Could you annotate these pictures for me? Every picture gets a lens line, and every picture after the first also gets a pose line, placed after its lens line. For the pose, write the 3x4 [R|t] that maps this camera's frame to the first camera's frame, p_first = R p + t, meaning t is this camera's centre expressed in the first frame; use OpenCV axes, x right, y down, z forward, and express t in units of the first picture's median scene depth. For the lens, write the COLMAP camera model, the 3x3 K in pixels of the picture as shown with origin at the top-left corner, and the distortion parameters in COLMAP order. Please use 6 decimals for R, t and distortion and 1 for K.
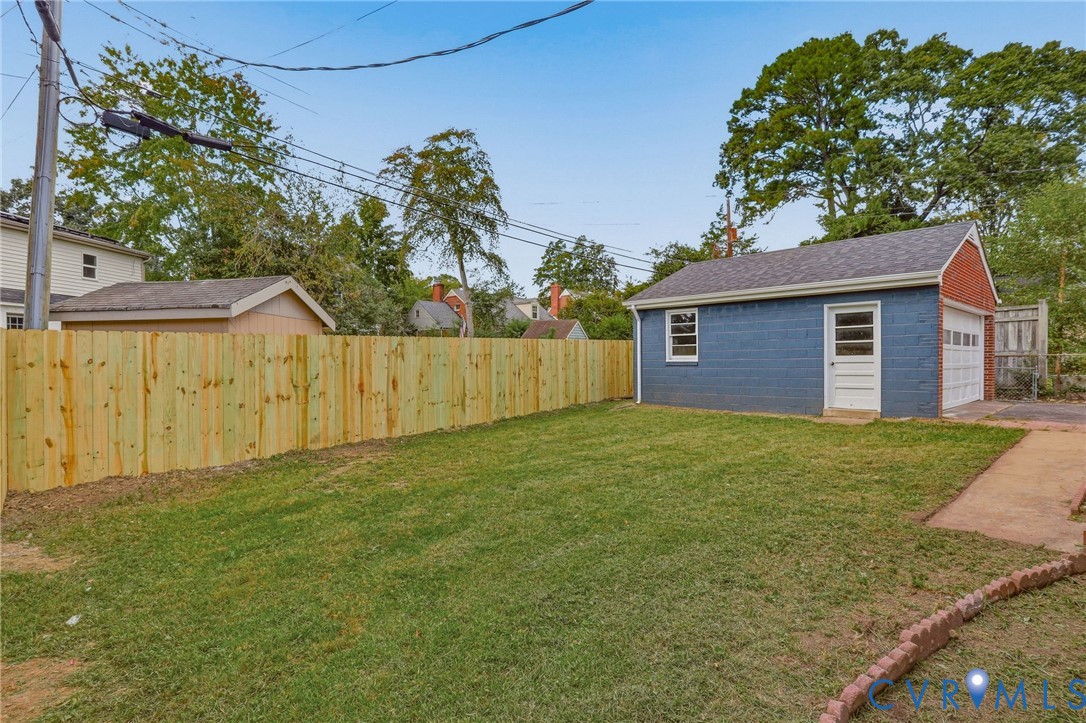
lens RADIAL K [[548.7, 0, 538.9], [0, 548.7, 371.7], [0, 0, 1]] dist [-0.011212, 0.000463]
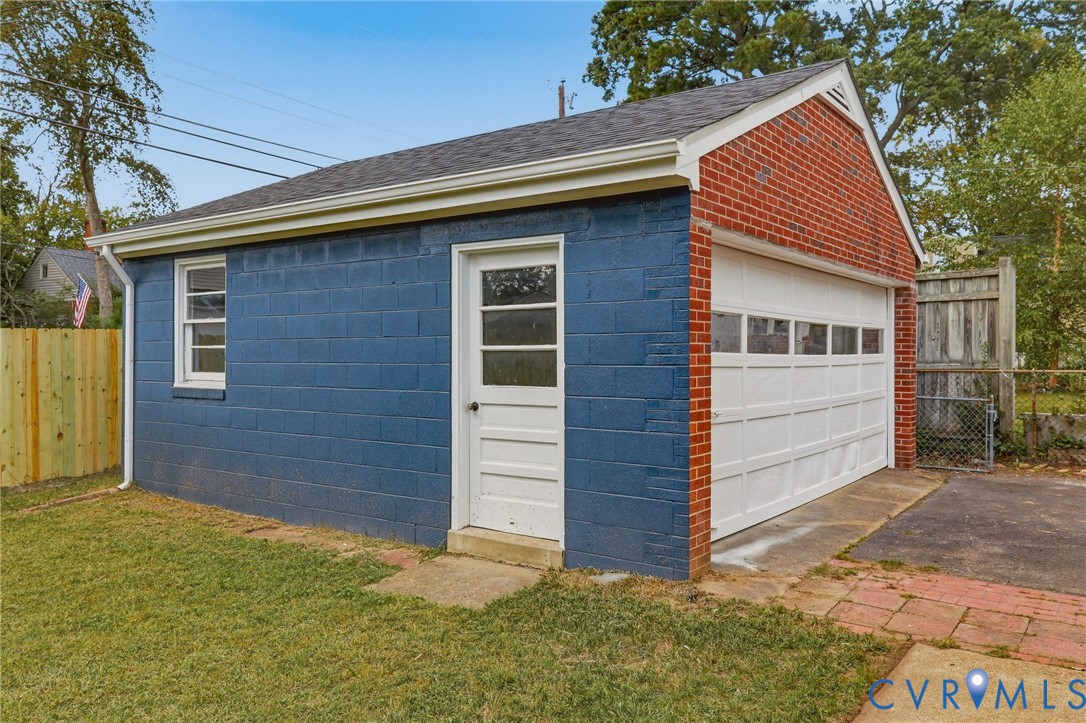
lens RADIAL K [[810.6, 0, 543.9], [0, 810.6, 352.5], [0, 0, 1]] dist [-0.002967, -0.005421]
pose [[0.982608, 0.005249, 0.185620, 0.386689], [-0.001703, 0.999813, -0.019262, -0.032640], [-0.185686, 0.018611, 0.982433, 0.365648]]
